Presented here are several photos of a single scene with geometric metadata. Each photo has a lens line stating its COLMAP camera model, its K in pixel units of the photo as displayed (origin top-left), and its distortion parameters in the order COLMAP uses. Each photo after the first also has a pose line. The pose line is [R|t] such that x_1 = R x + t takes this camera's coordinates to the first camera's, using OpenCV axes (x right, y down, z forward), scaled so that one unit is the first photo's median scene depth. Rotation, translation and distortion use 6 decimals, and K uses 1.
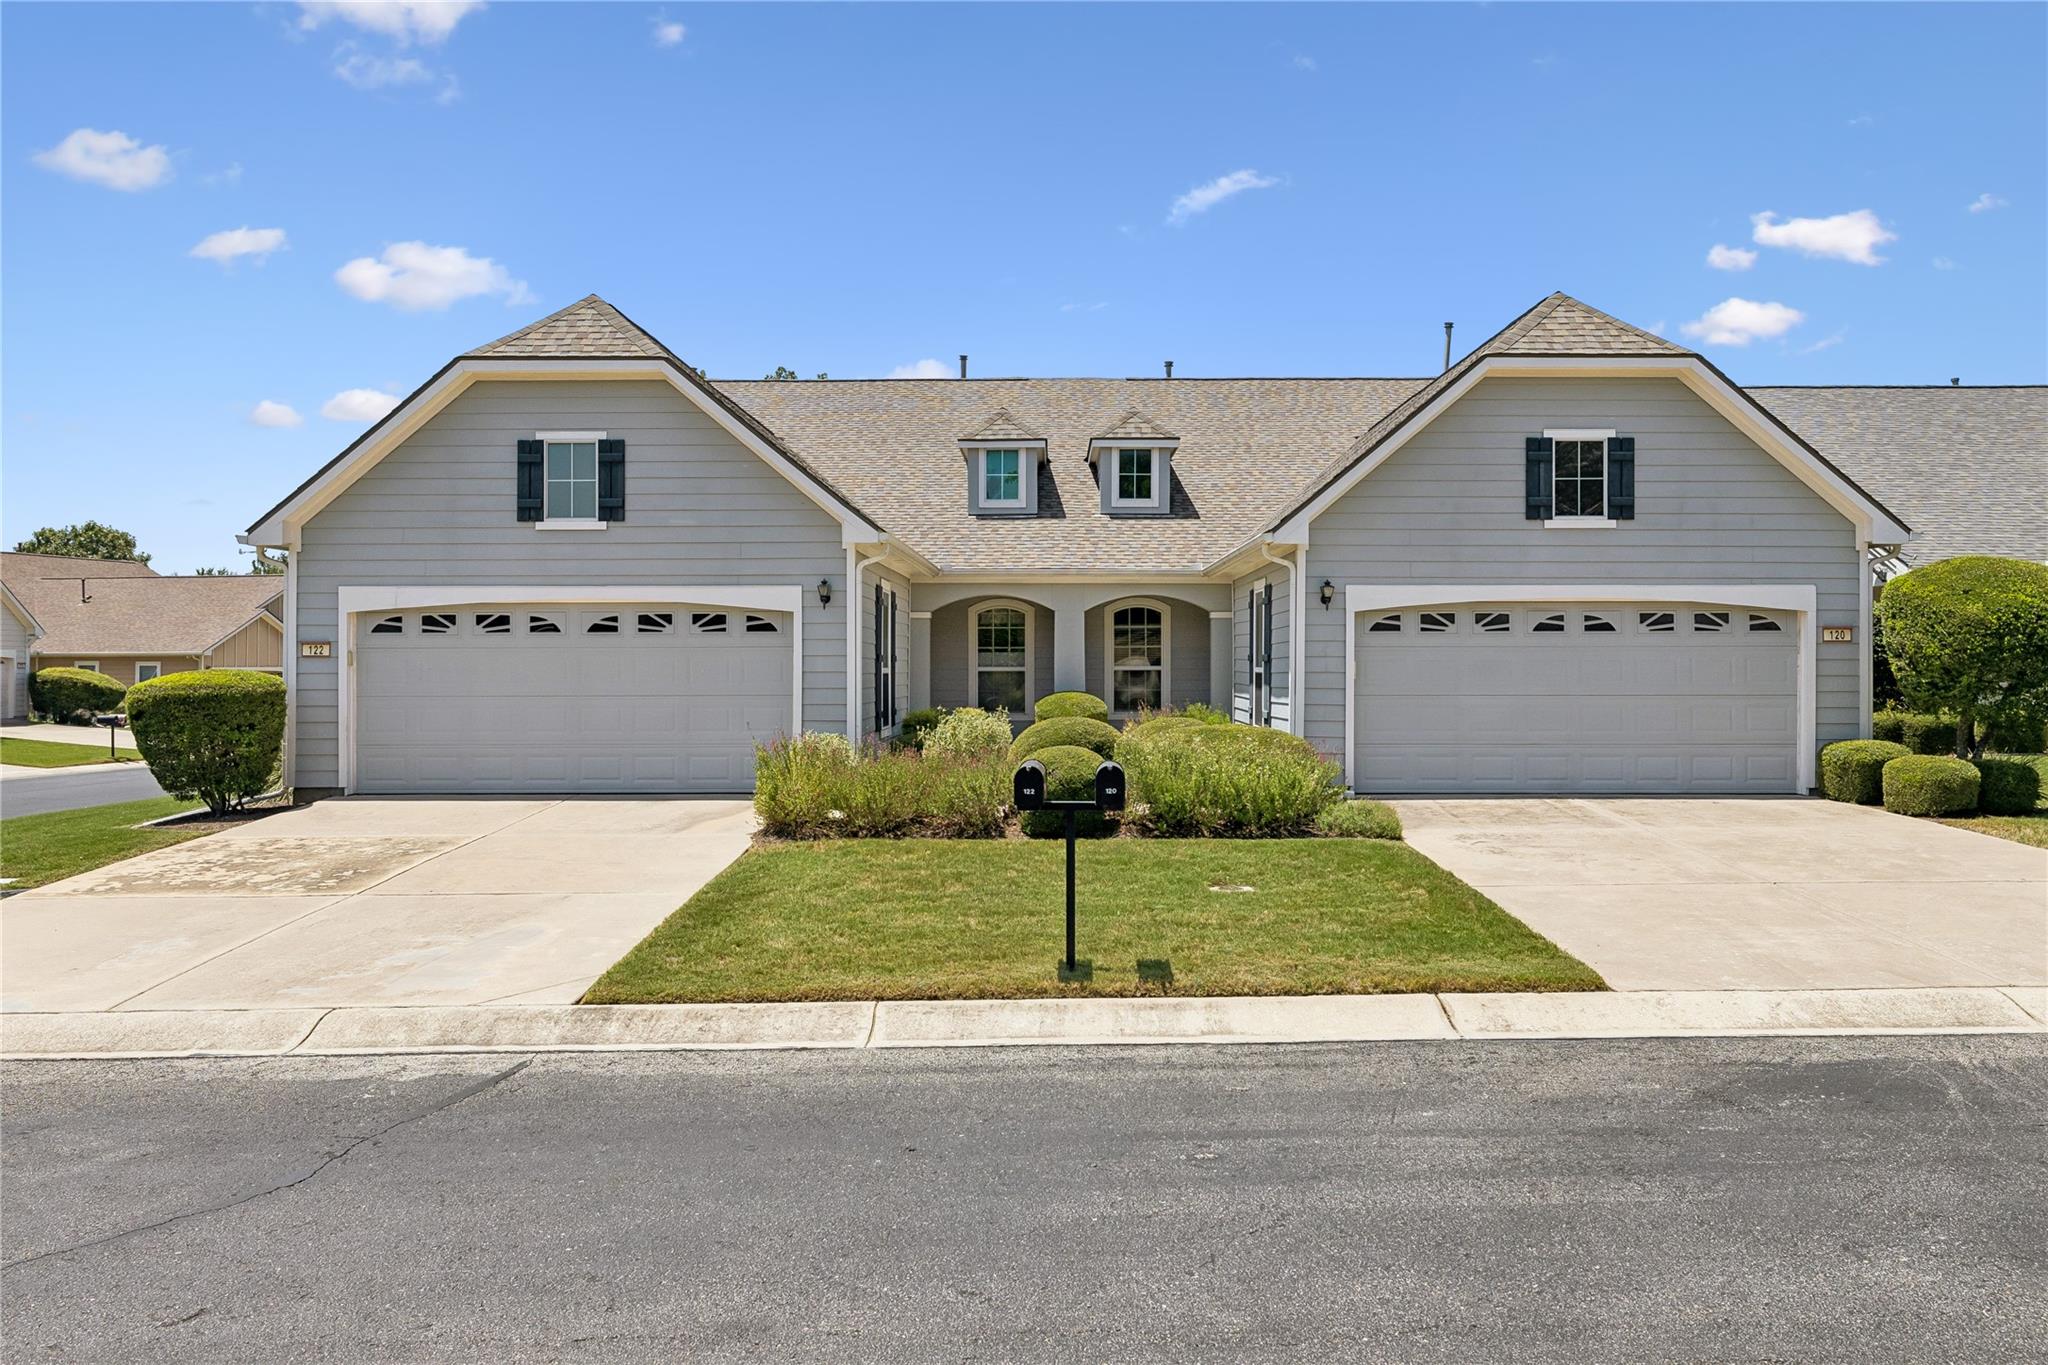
lens RADIAL K [[1480.6, 0, 1025.7], [0, 1480.6, 711.6], [0, 0, 1]] dist [-0.000001, -0.003222]
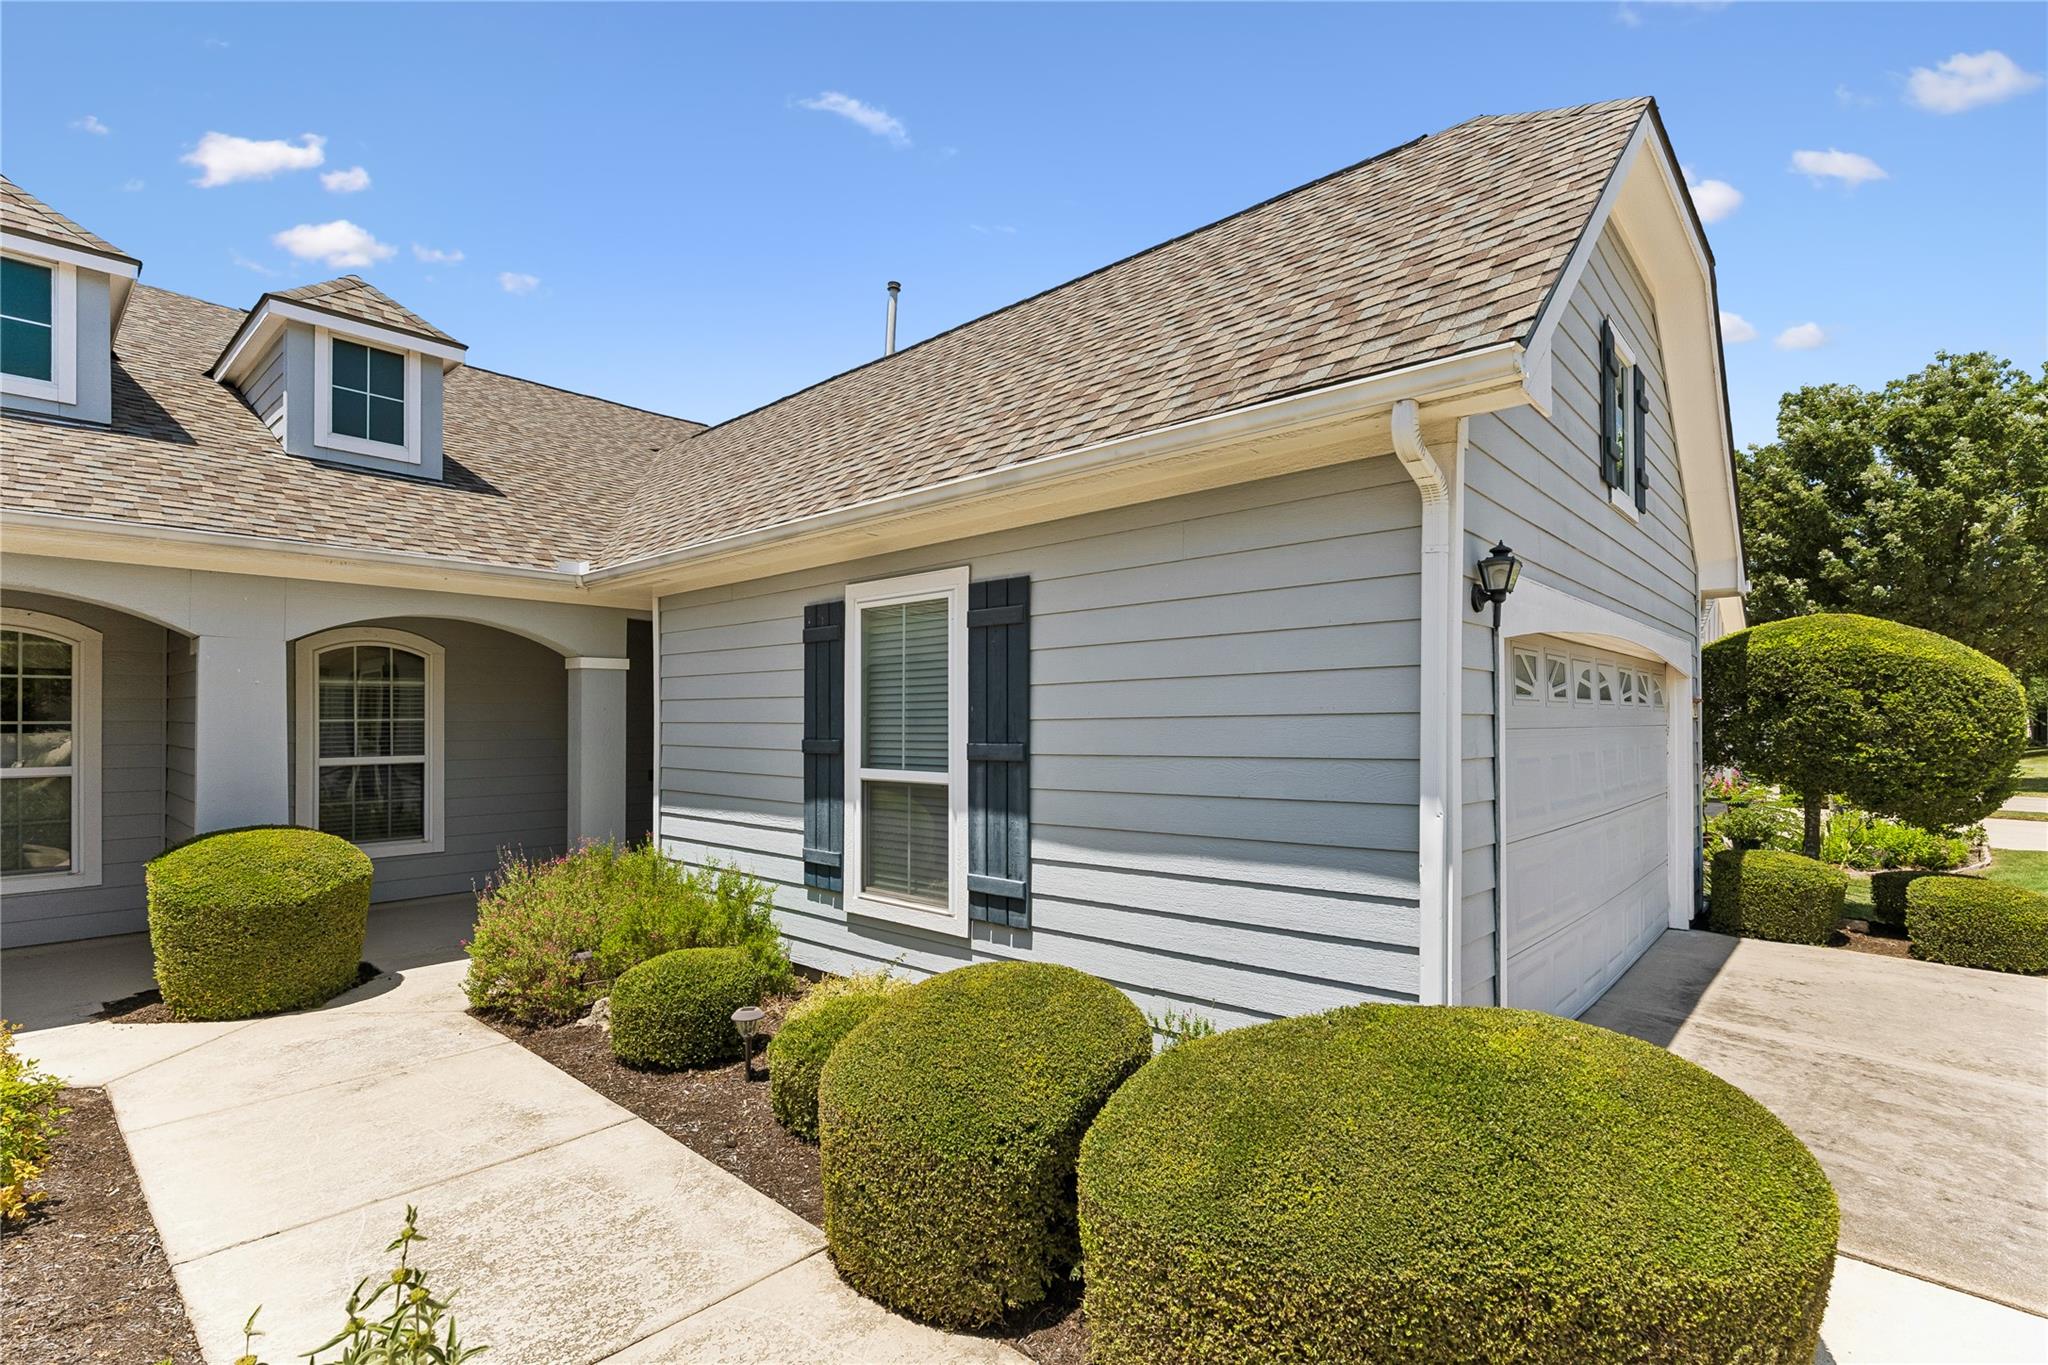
lens RADIAL K [[946.4, 0, 1028.3], [0, 946.4, 716.9], [0, 0, 1]] dist [0.006844, -0.000767]
pose [[0.667370, -0.002984, 0.744720, -0.021863], [0.029413, 0.999317, -0.022354, -0.030714], [-0.744145, 0.036822, 0.667002, 0.605214]]
